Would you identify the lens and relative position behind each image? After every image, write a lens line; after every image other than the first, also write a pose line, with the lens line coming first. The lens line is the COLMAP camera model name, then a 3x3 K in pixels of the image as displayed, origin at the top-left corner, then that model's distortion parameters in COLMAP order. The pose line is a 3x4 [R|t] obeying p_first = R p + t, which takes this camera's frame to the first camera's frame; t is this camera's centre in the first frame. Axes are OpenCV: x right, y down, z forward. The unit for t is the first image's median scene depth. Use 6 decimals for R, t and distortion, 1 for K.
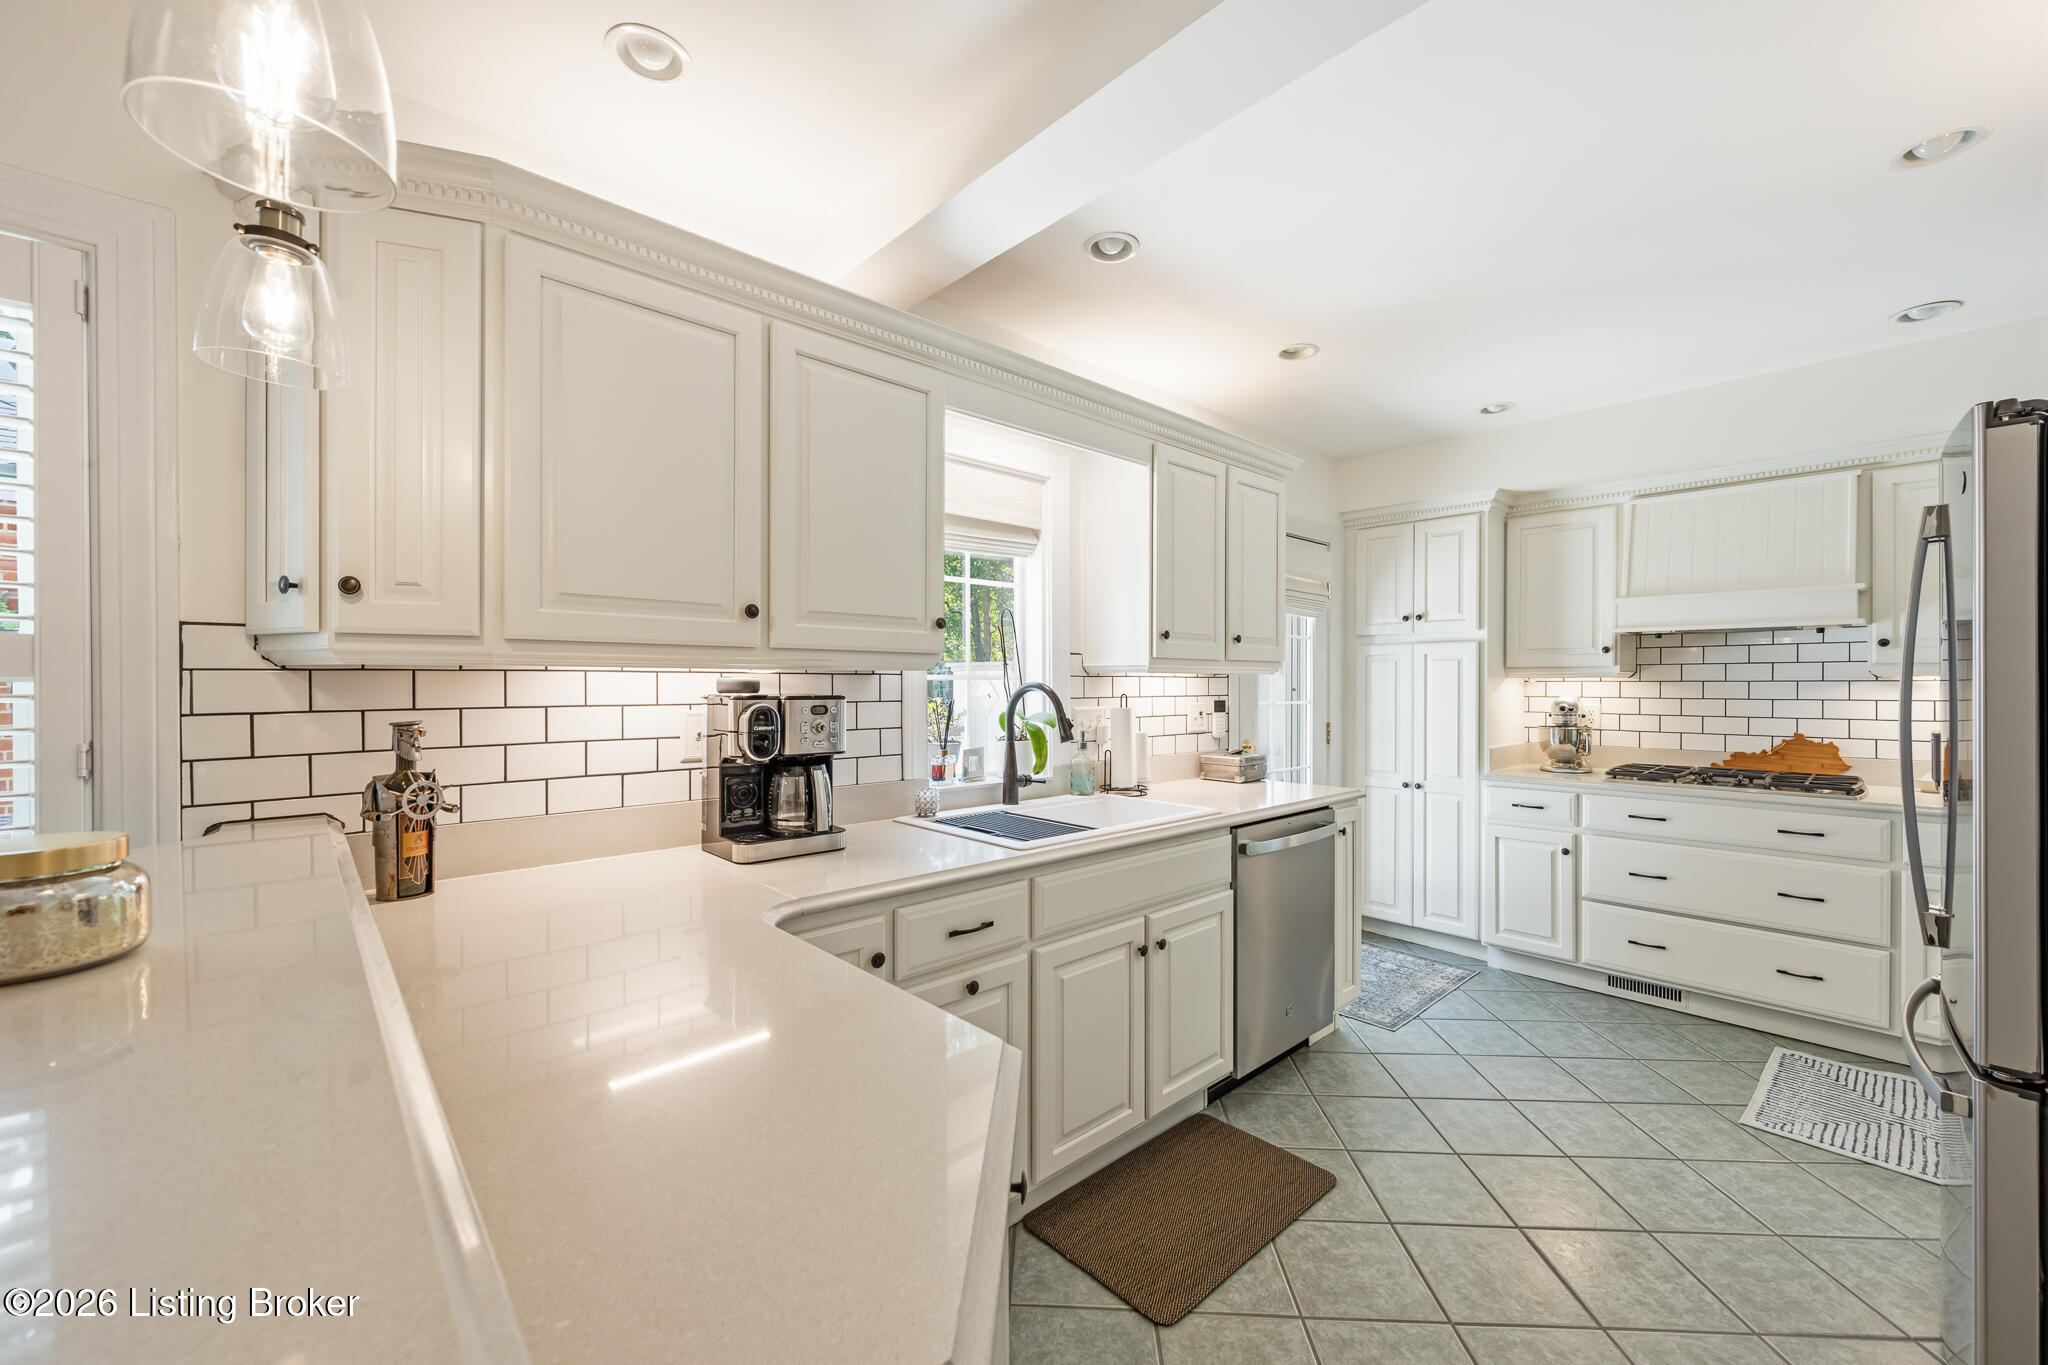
lens RADIAL K [[805.6, 0, 1009.8], [0, 805.6, 688.0], [0, 0, 1]] dist [-0.002684, 0.000797]
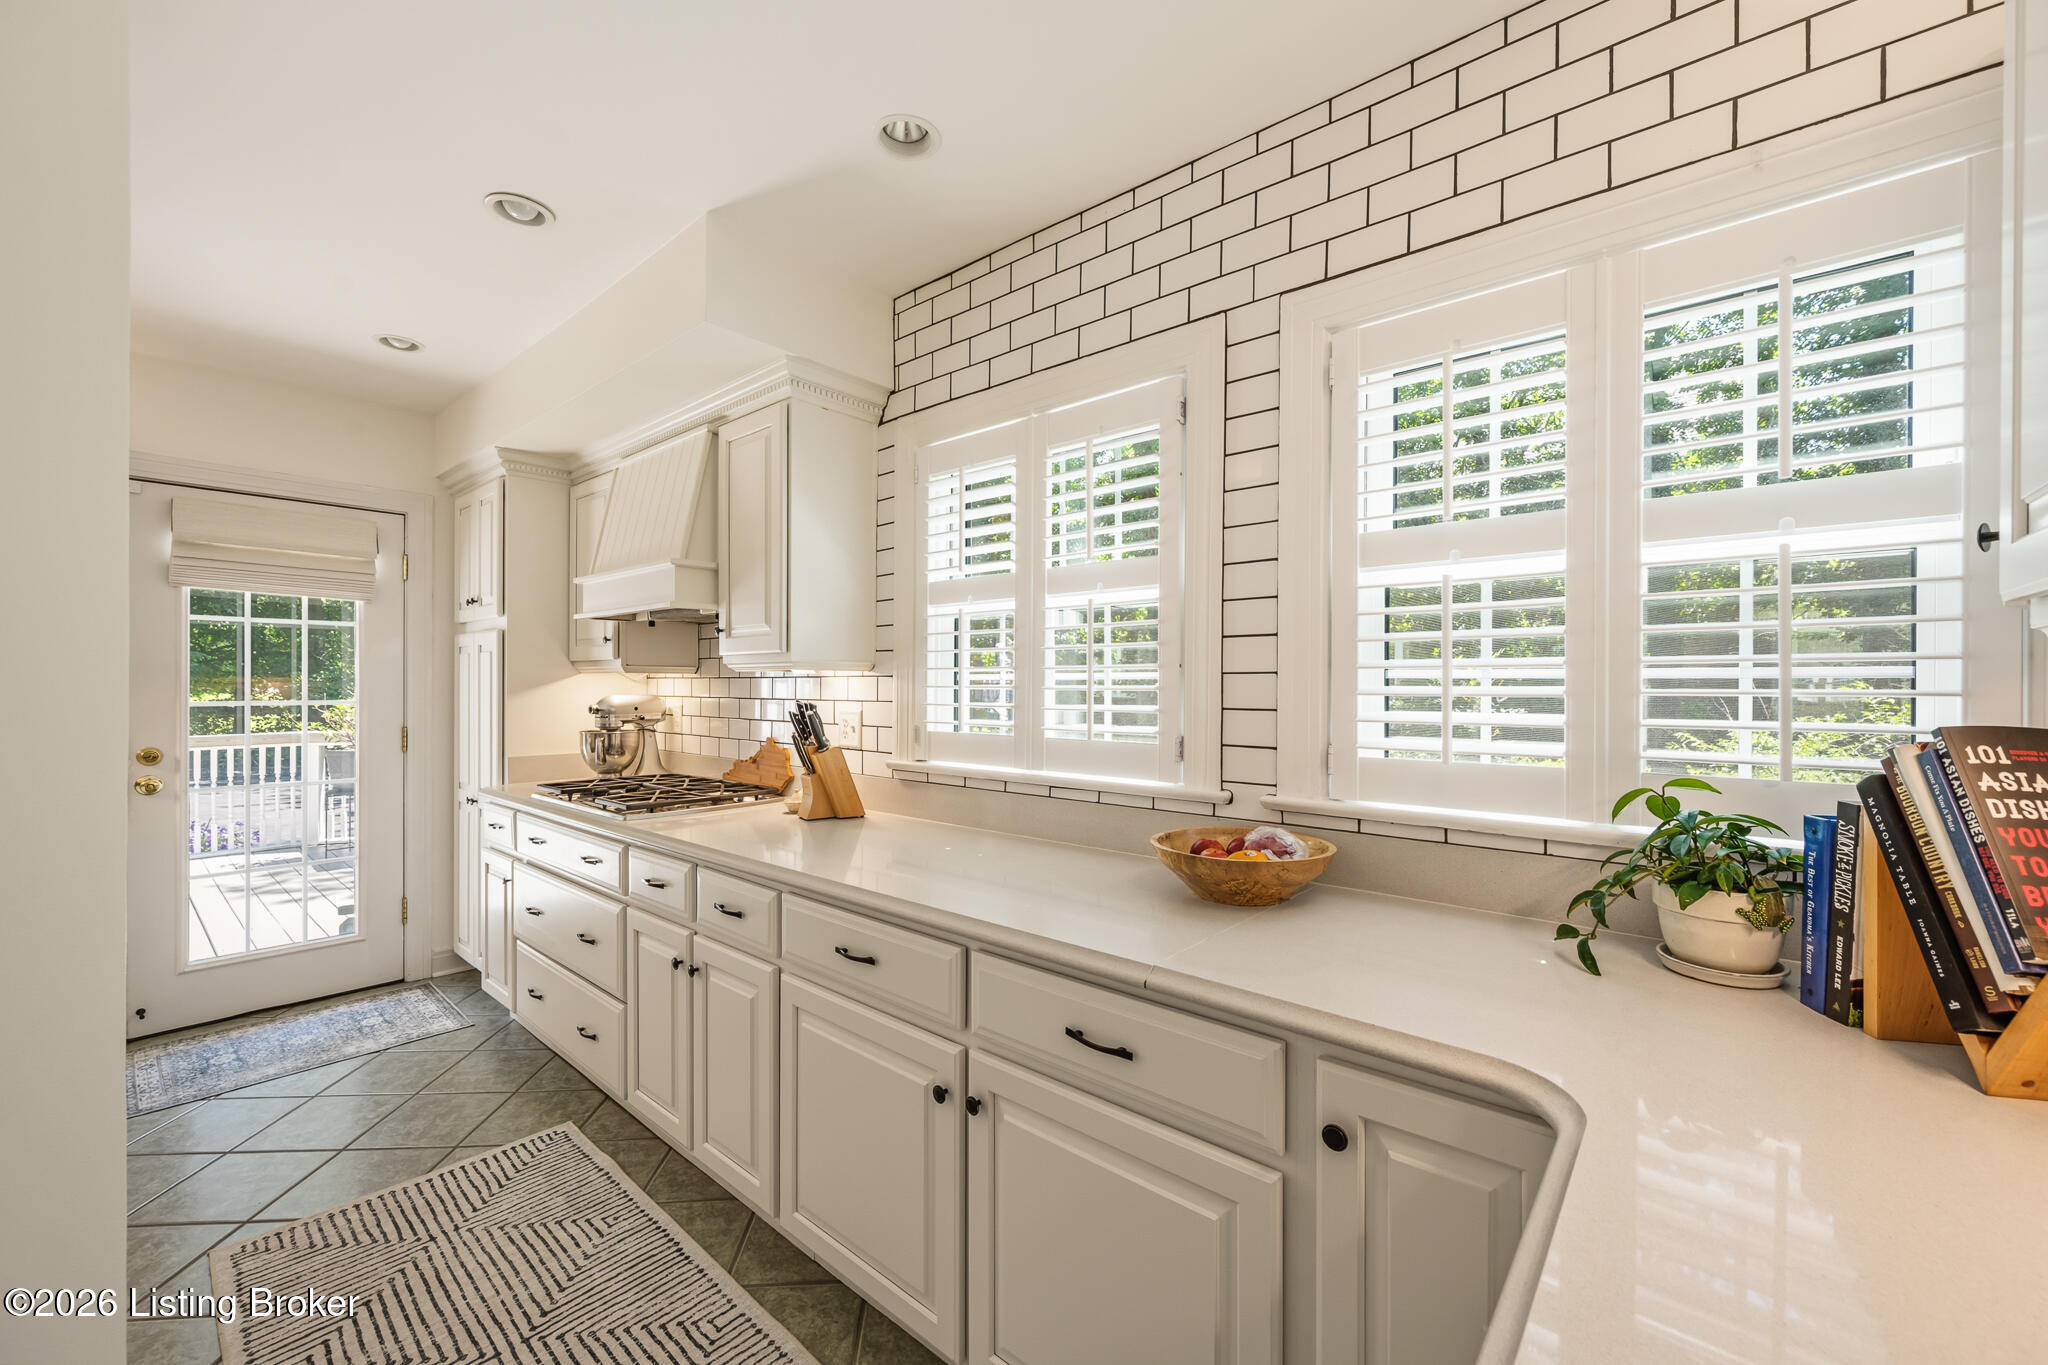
lens RADIAL K [[805.6, 0, 1018.8], [0, 805.6, 683.3], [0, 0, 1]] dist [-0.002684, 0.000797]
pose [[0.993723, 0.001447, 0.111856, 1.063349], [-0.000924, 0.999988, -0.004728, 0.001383], [-0.111861, 0.004595, 0.993713, 0.103883]]
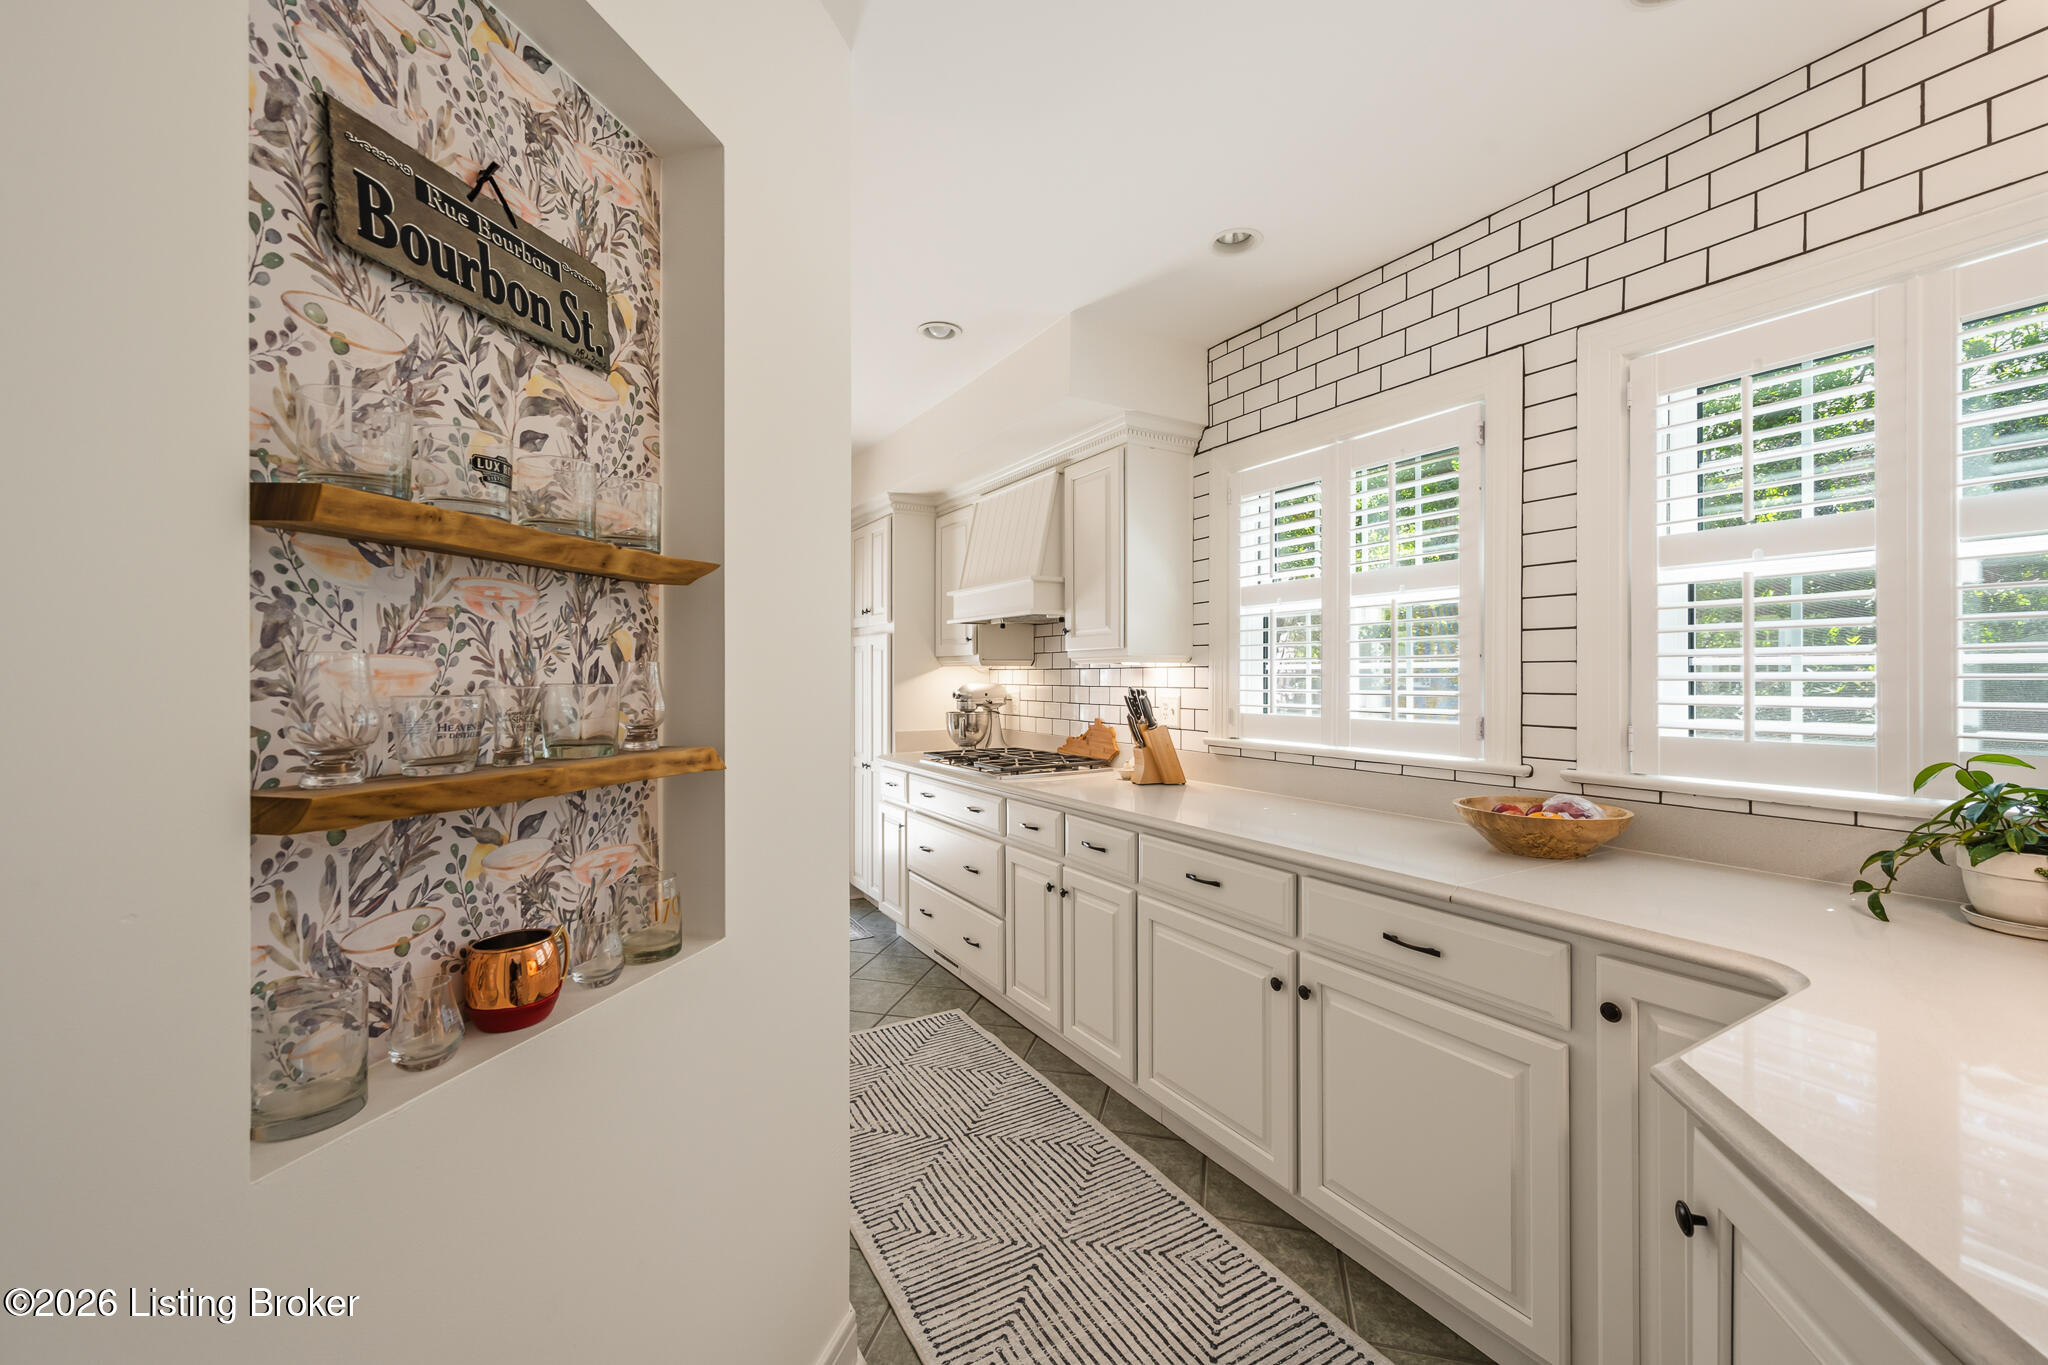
lens RADIAL K [[805.6, 0, 1028.2], [0, 805.6, 673.5], [0, 0, 1]] dist [-0.002684, 0.000797]
pose [[0.979024, -0.004013, -0.203704, 1.022210], [0.003104, 0.999984, -0.004784, 0.002247], [0.203719, 0.004052, 0.979021, -0.031502]]
